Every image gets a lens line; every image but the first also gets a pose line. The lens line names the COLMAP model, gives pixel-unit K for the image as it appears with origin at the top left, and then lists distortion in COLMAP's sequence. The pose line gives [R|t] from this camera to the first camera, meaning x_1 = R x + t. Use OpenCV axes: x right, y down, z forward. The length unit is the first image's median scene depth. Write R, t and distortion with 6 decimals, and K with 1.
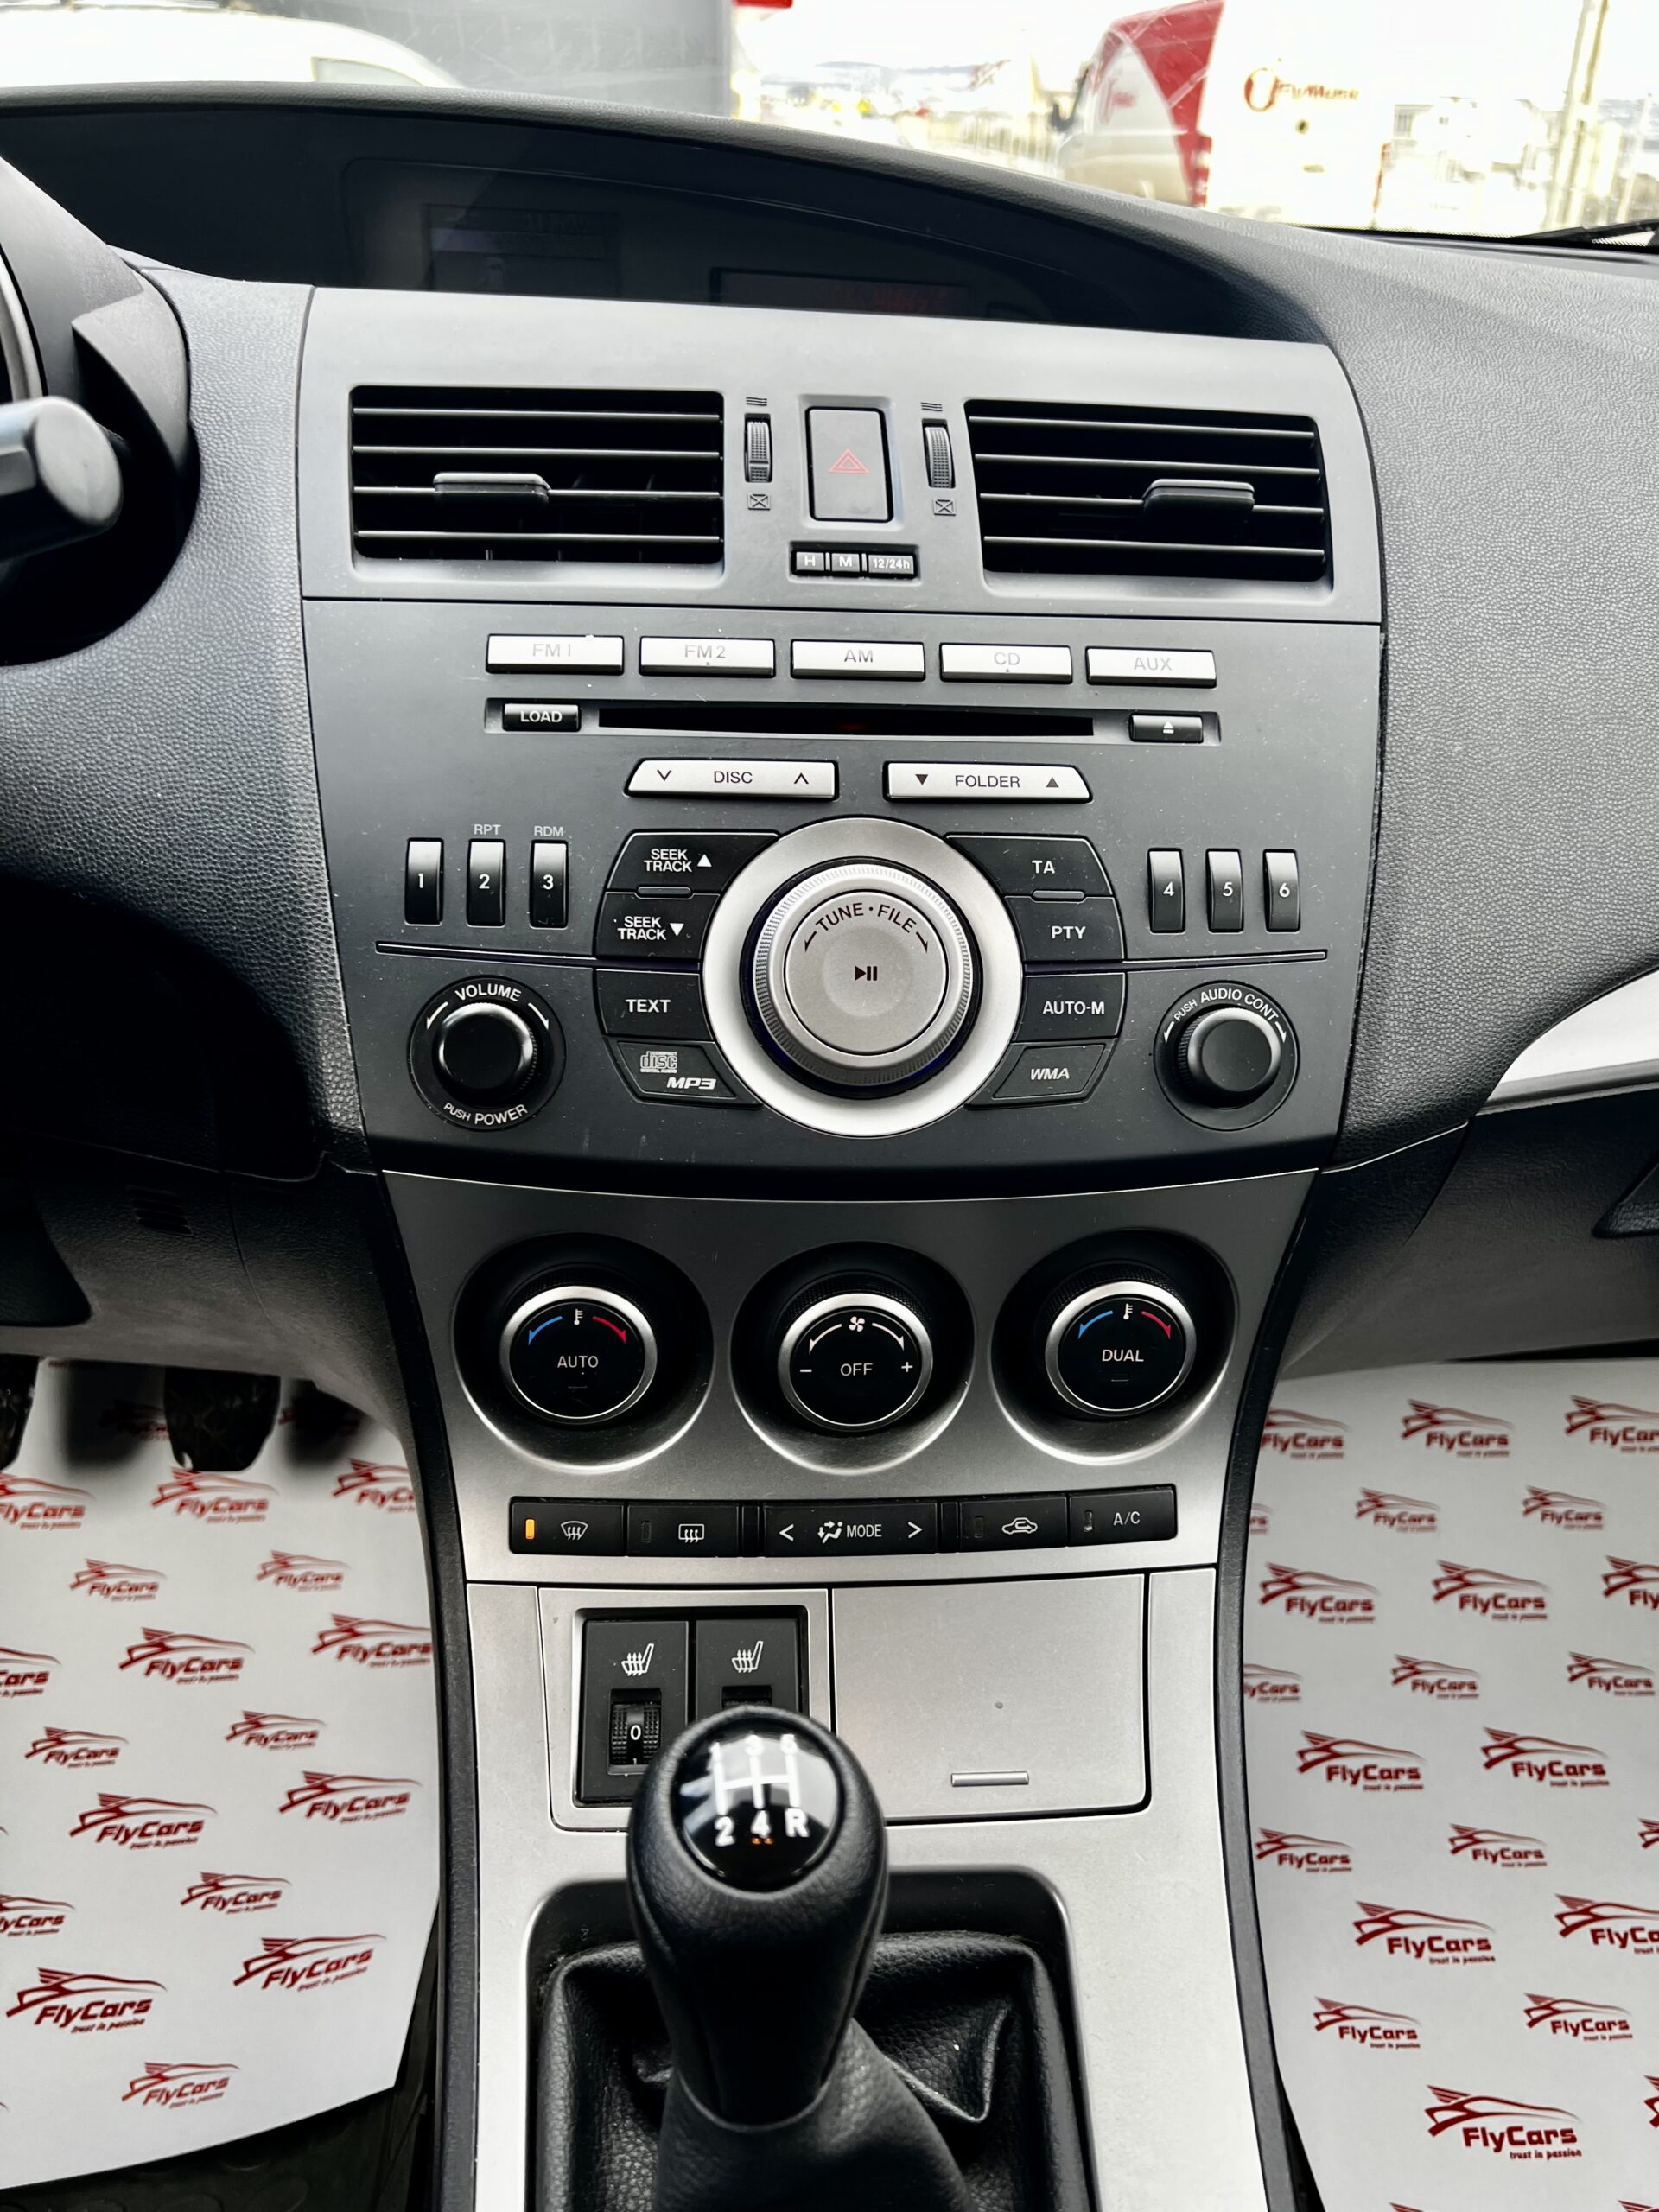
lens RADIAL K [[1706.0, 0, 843.5], [0, 1706.0, 1103.8], [0, 0, 1]] dist [0.043992, -0.060591]
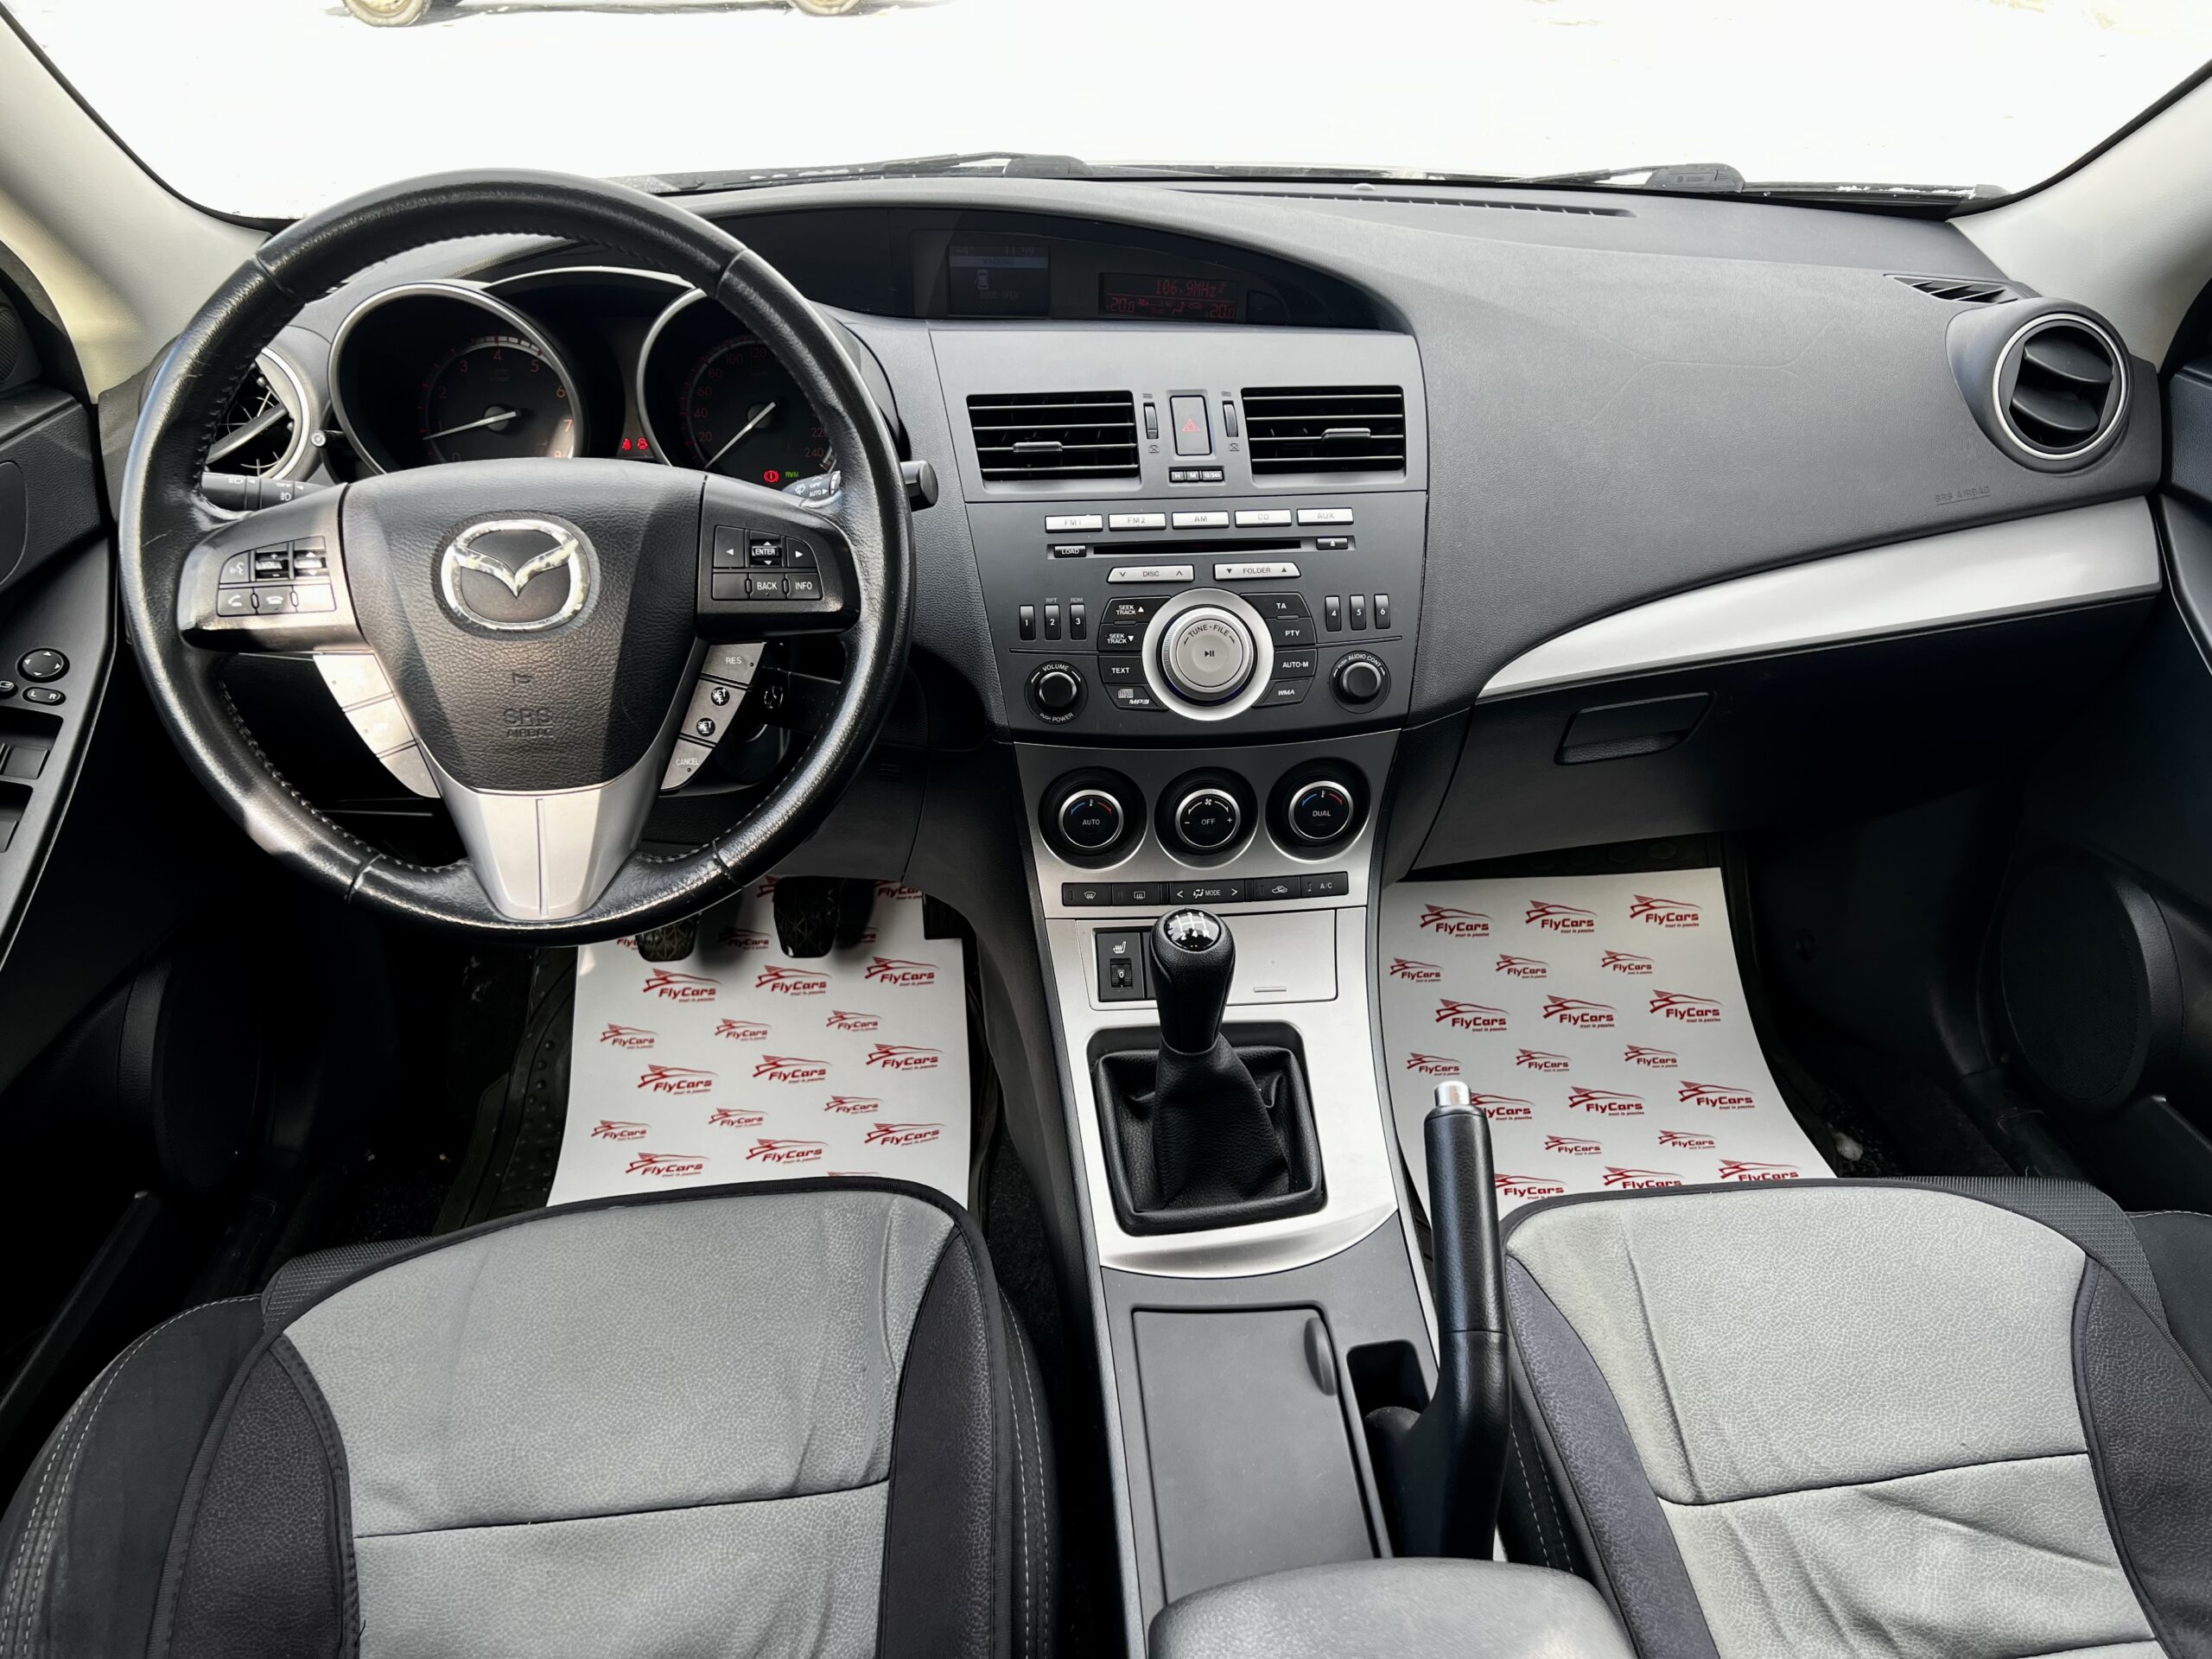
lens RADIAL K [[1706.0, 0, 1103.6], [0, 1706.0, 861.0], [0, 0, 1]] dist [0.043992, -0.060591]
pose [[0.999334, -0.035394, -0.008865, -0.119551], [0.035862, 0.997568, 0.059759, 0.063877], [0.006728, -0.060038, 0.998173, -1.371872]]
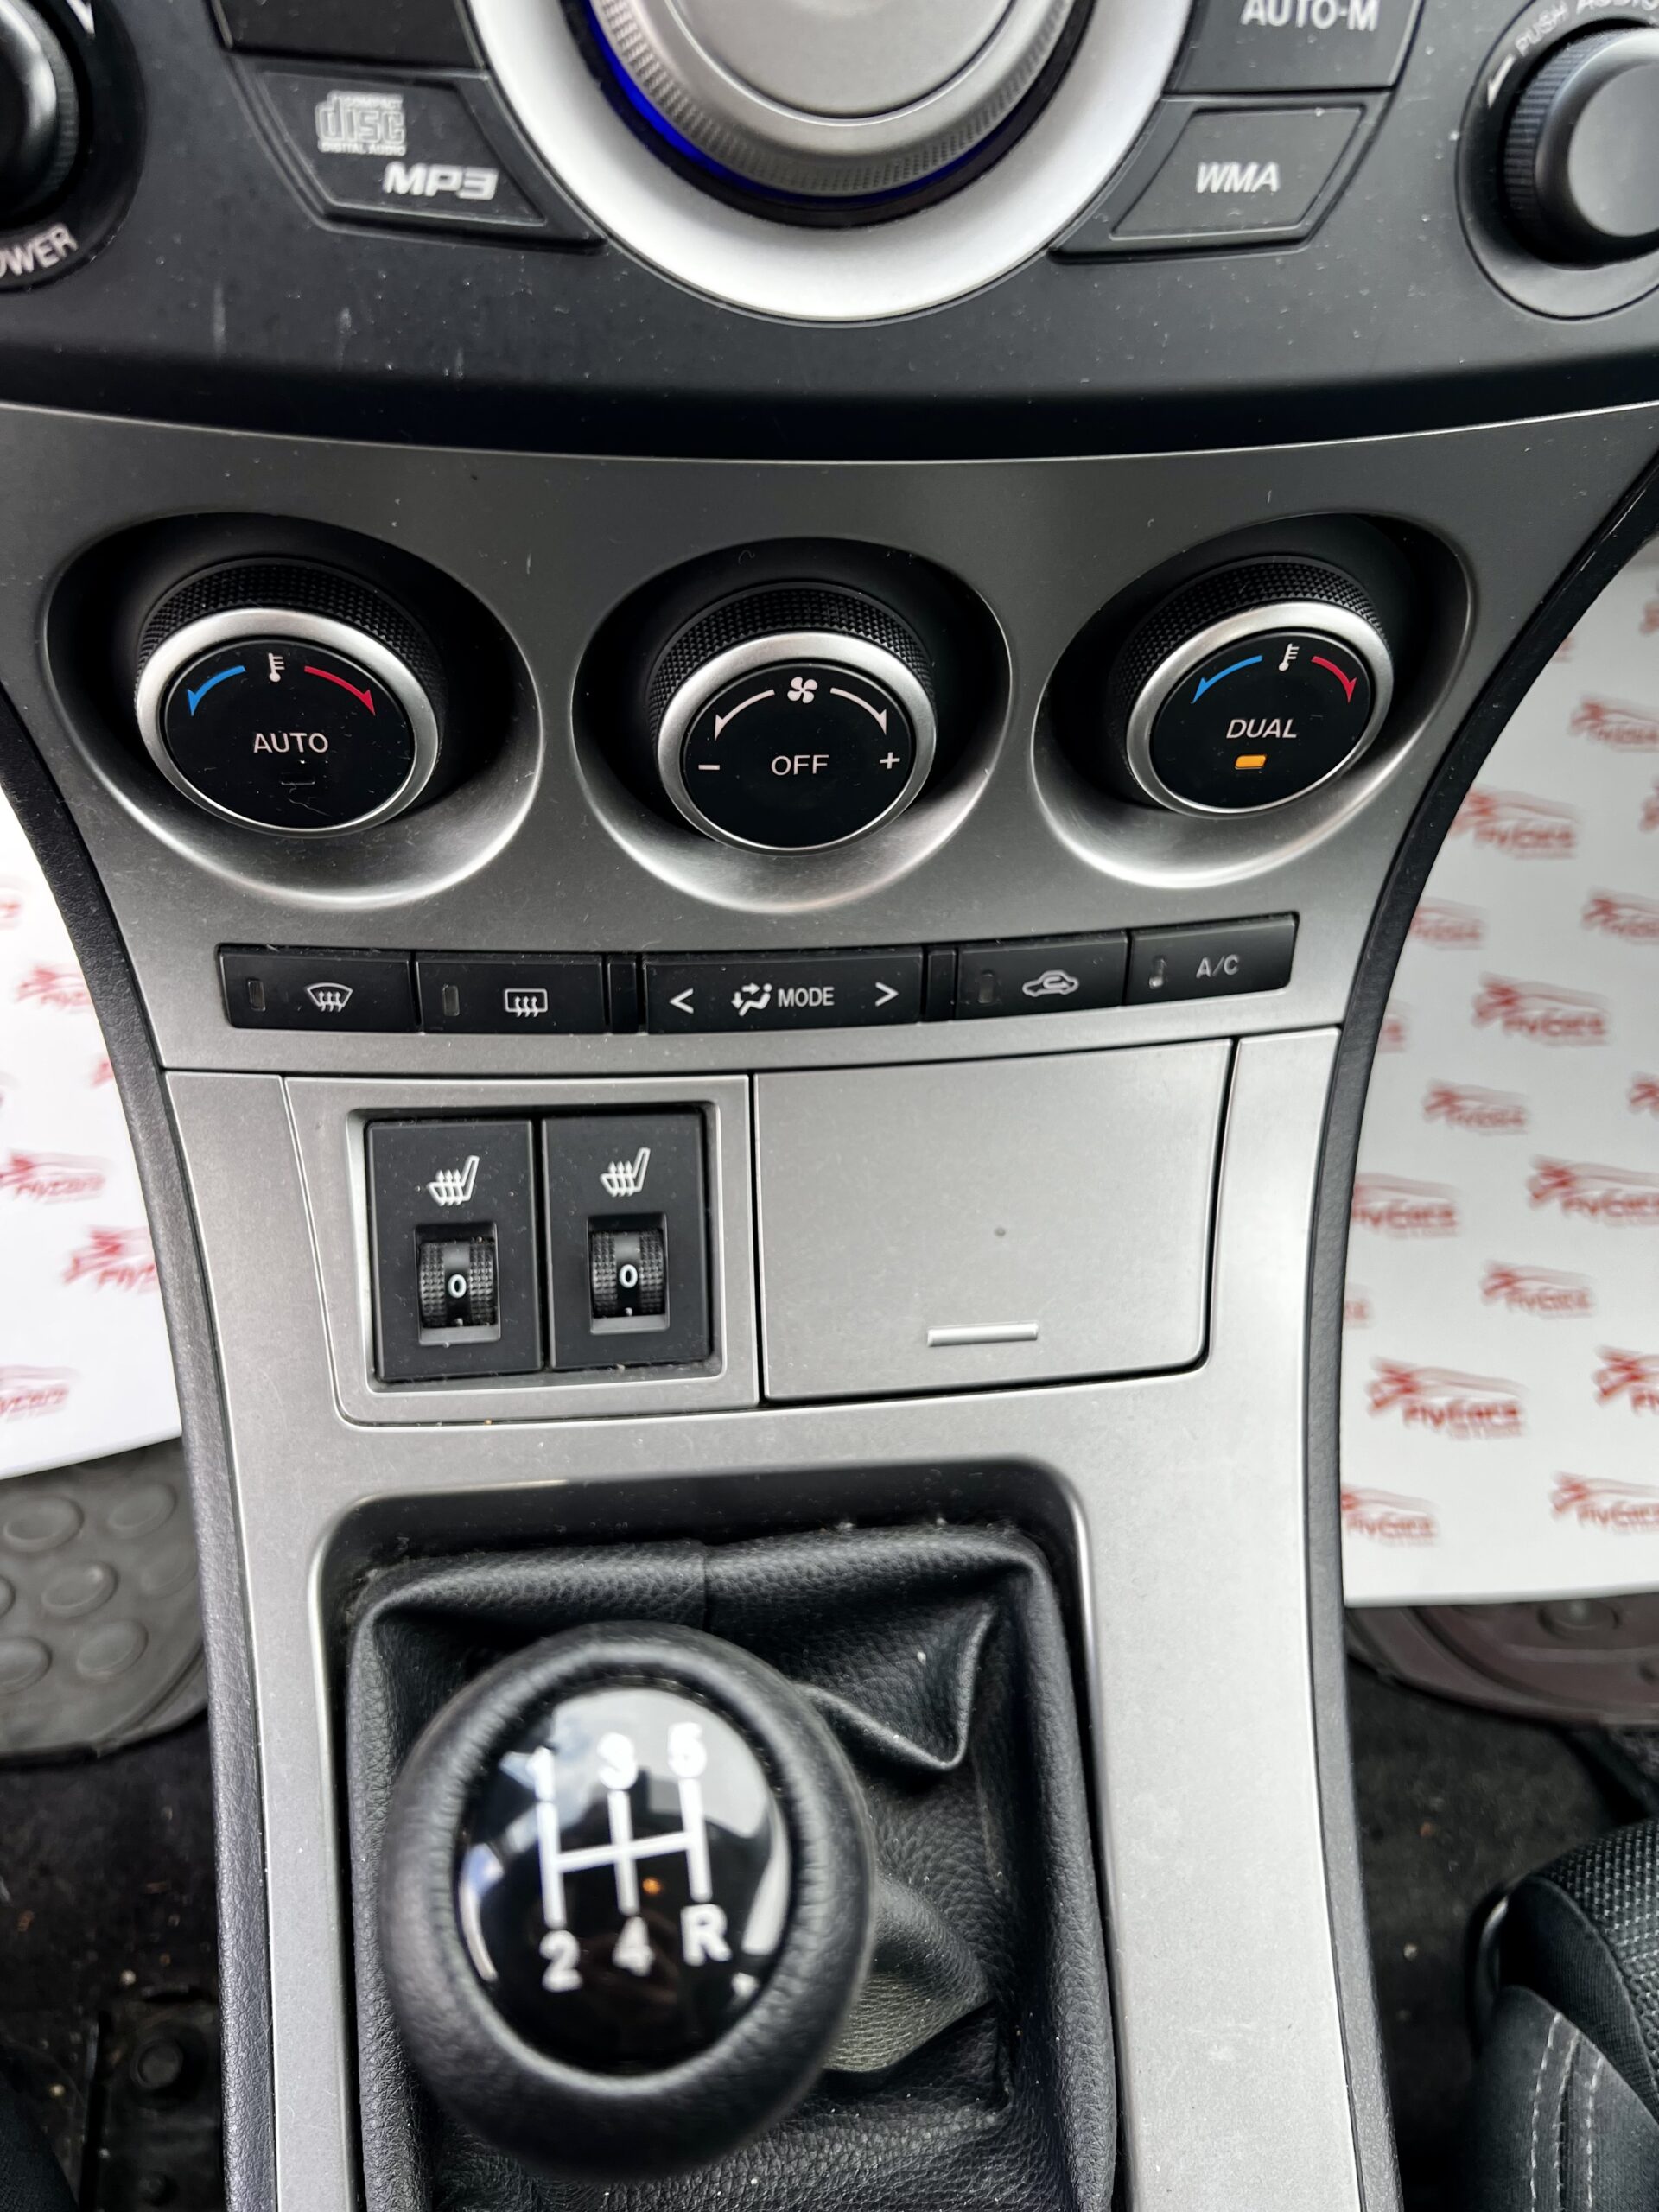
lens RADIAL K [[1706.0, 0, 835.5], [0, 1706.0, 1104.5], [0, 0, 1]] dist [0.043992, -0.060591]
pose [[0.998574, -0.001055, 0.053373, -0.010525], [-0.026009, 0.863495, 0.503687, -0.030728], [-0.046619, -0.504357, 0.862236, 0.460379]]
